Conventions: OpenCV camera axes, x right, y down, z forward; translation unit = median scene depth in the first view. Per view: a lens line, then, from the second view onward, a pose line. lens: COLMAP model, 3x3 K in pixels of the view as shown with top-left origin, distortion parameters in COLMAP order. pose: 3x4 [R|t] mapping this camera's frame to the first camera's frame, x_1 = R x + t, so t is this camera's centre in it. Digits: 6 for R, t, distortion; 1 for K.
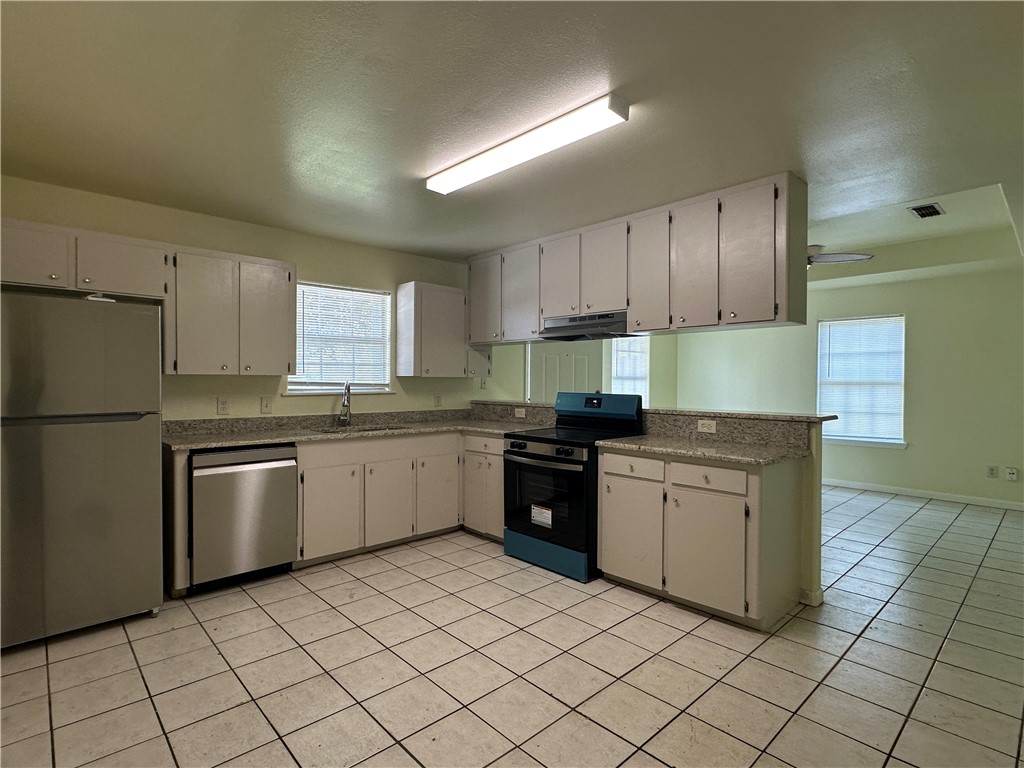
lens RADIAL K [[522.0, 0, 515.1], [0, 522.0, 386.8], [0, 0, 1]] dist [0.000715, 0.001646]
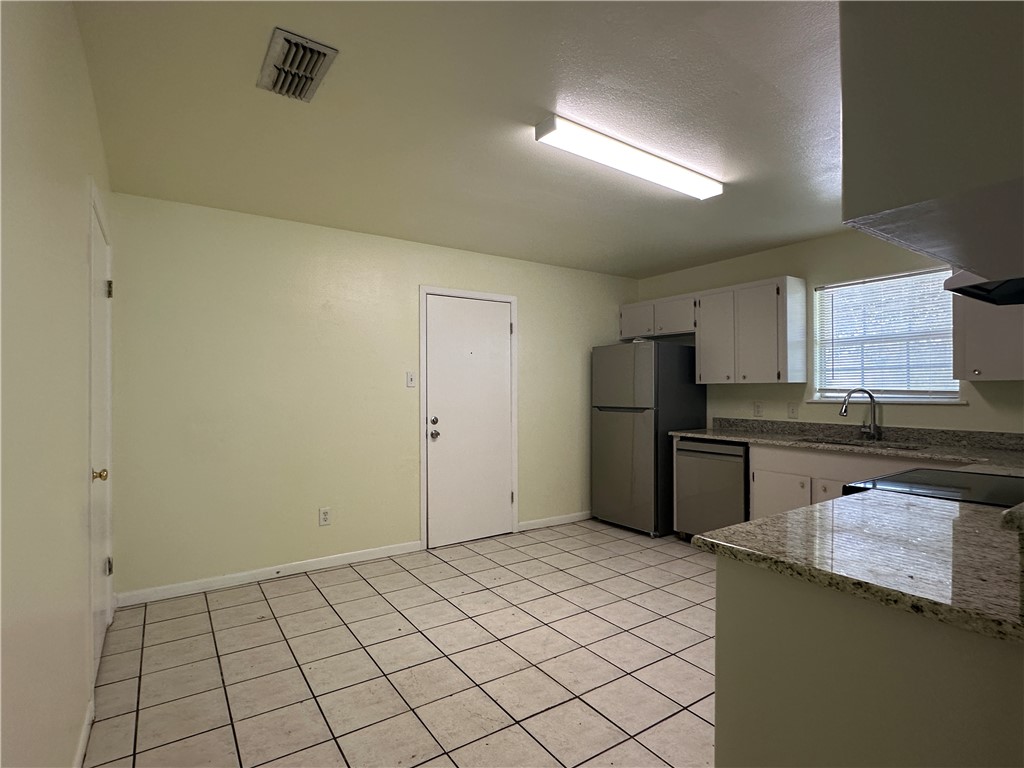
lens RADIAL K [[522.0, 0, 506.8], [0, 522.0, 387.3], [0, 0, 1]] dist [0.000715, 0.001646]
pose [[-0.161208, -0.006156, -0.986901, 0.894530], [-0.009090, 0.999947, -0.004753, -0.003416], [0.986879, 0.008204, -0.161256, 0.779848]]
